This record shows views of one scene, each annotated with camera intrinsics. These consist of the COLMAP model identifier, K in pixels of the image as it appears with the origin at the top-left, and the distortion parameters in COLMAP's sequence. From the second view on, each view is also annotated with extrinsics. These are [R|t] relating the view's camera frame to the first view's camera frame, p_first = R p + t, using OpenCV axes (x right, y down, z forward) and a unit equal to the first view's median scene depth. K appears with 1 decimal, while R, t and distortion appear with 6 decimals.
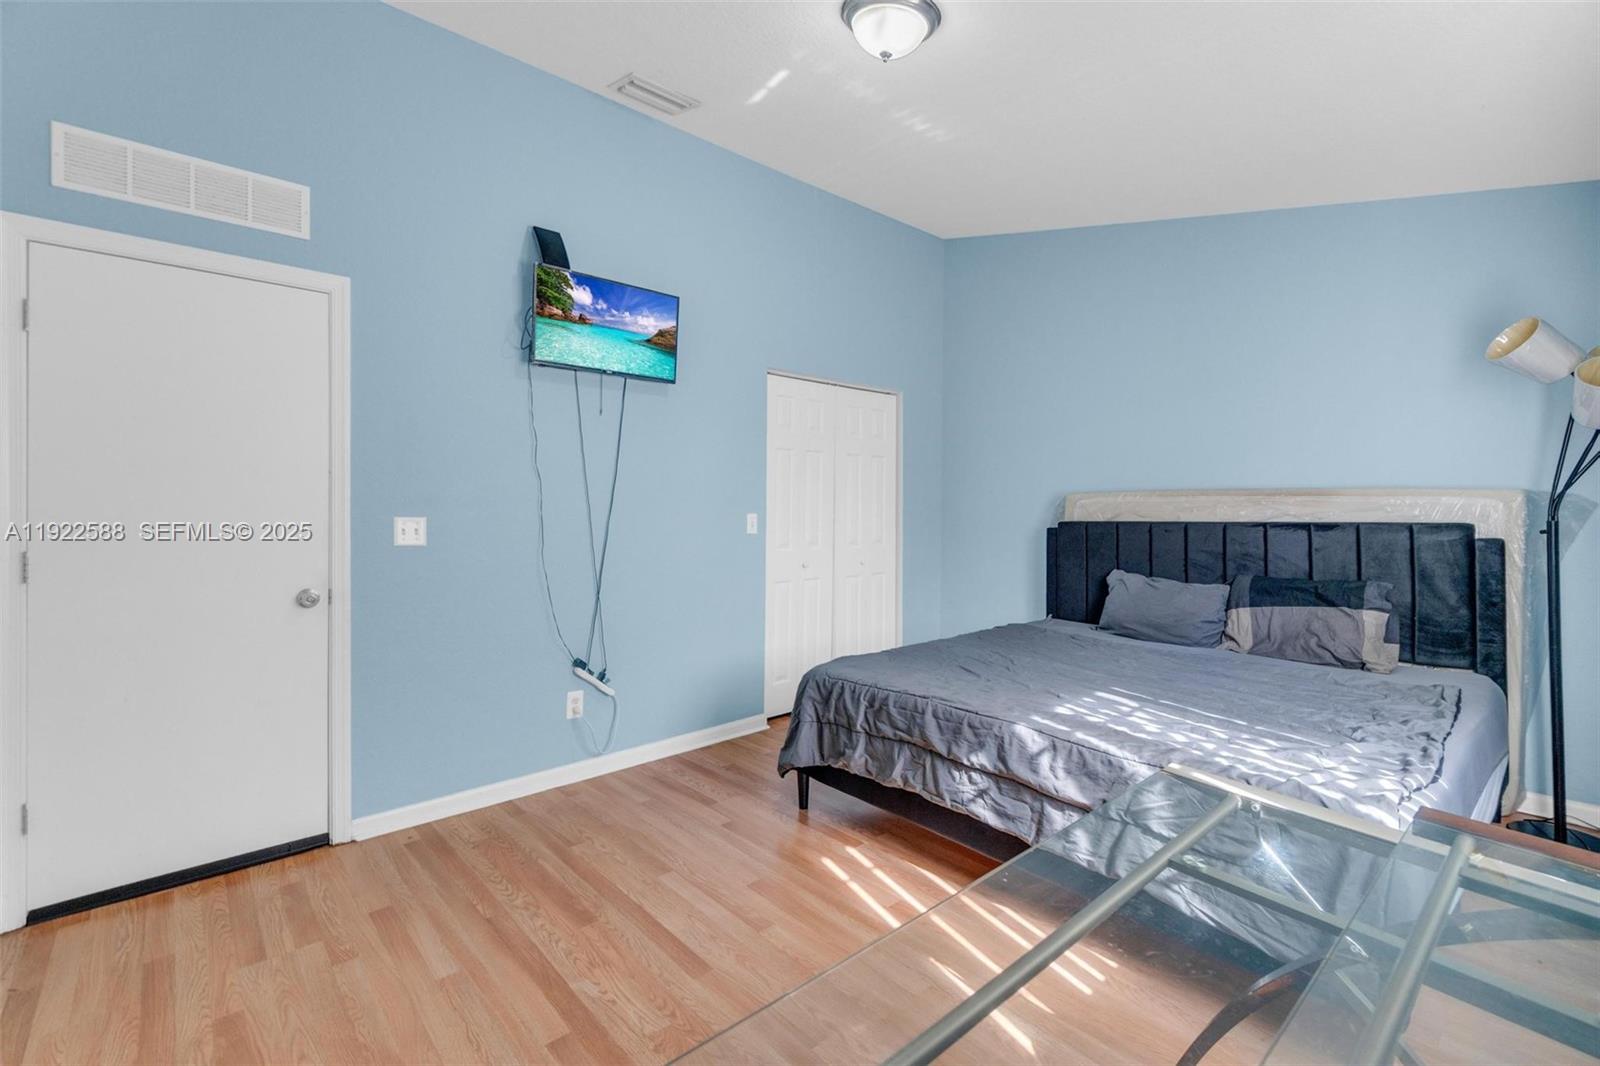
lens RADIAL K [[699.2, 0, 776.1], [0, 699.2, 516.7], [0, 0, 1]] dist [-0.000579, 0.000180]
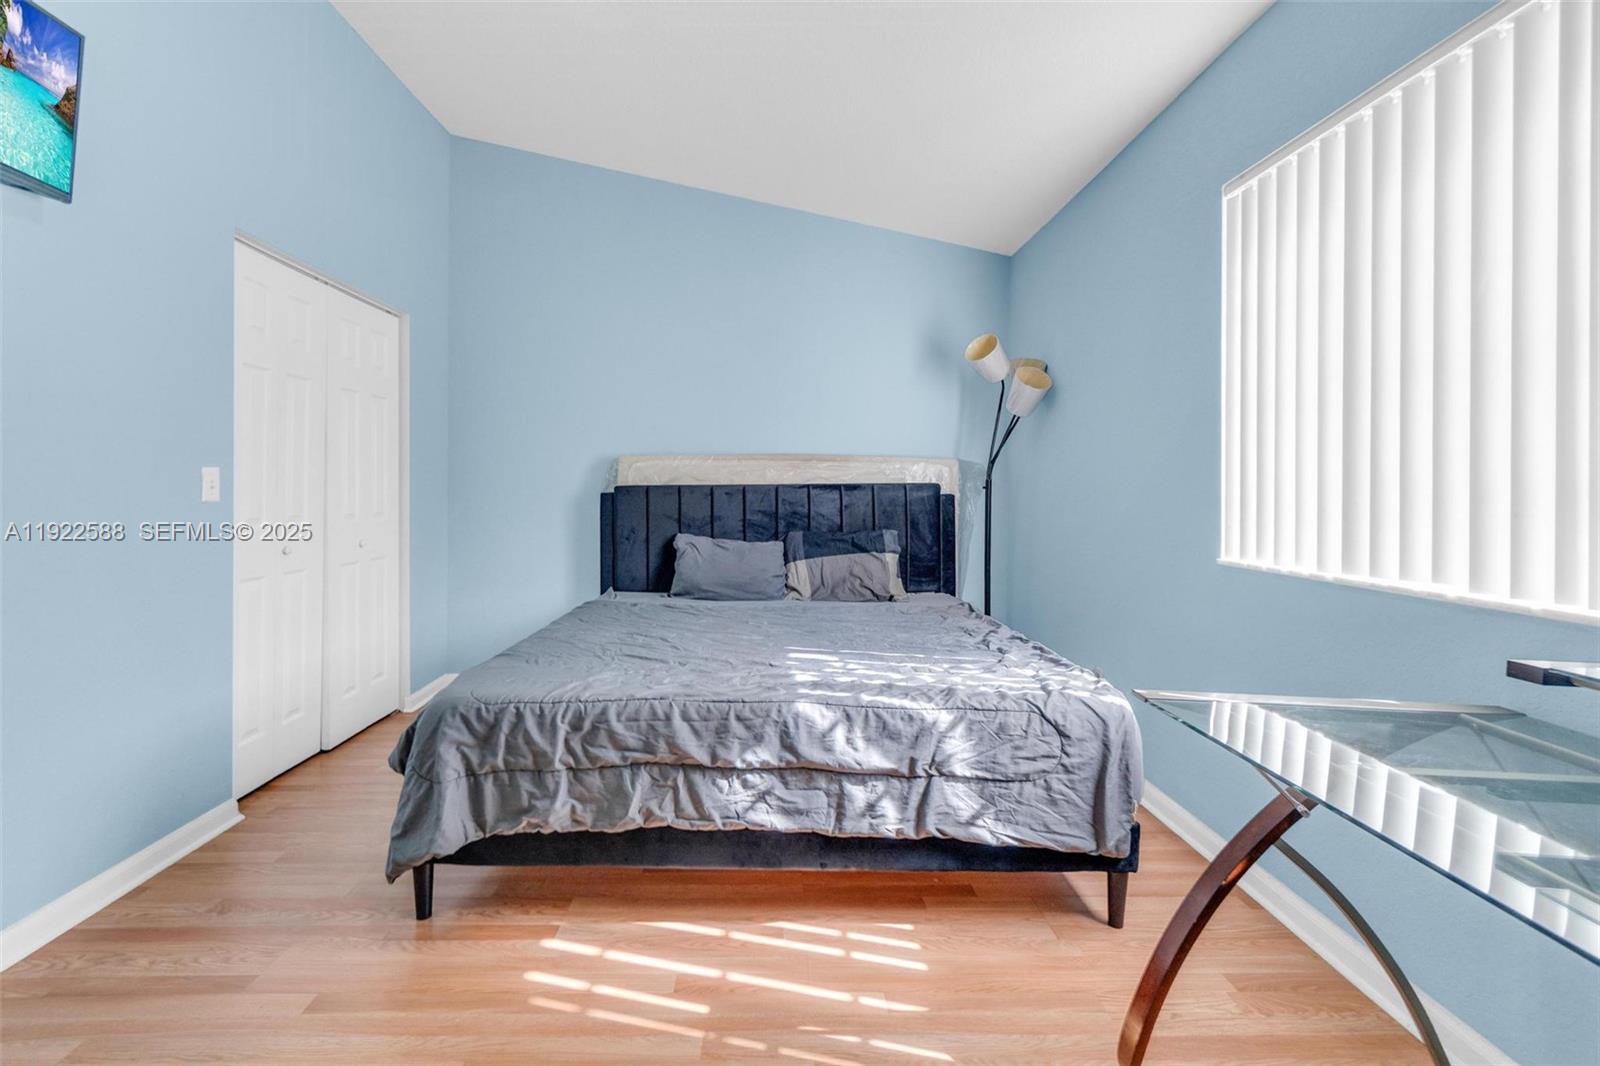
lens RADIAL K [[718.6, 0, 797.2], [0, 718.6, 499.4], [0, 0, 1]] dist [0.000129, -0.001055]
pose [[0.651051, -0.010401, 0.758962, -0.268418], [0.006934, 0.999946, 0.007756, 0.032531], [-0.759002, 0.000213, 0.651088, 0.349161]]
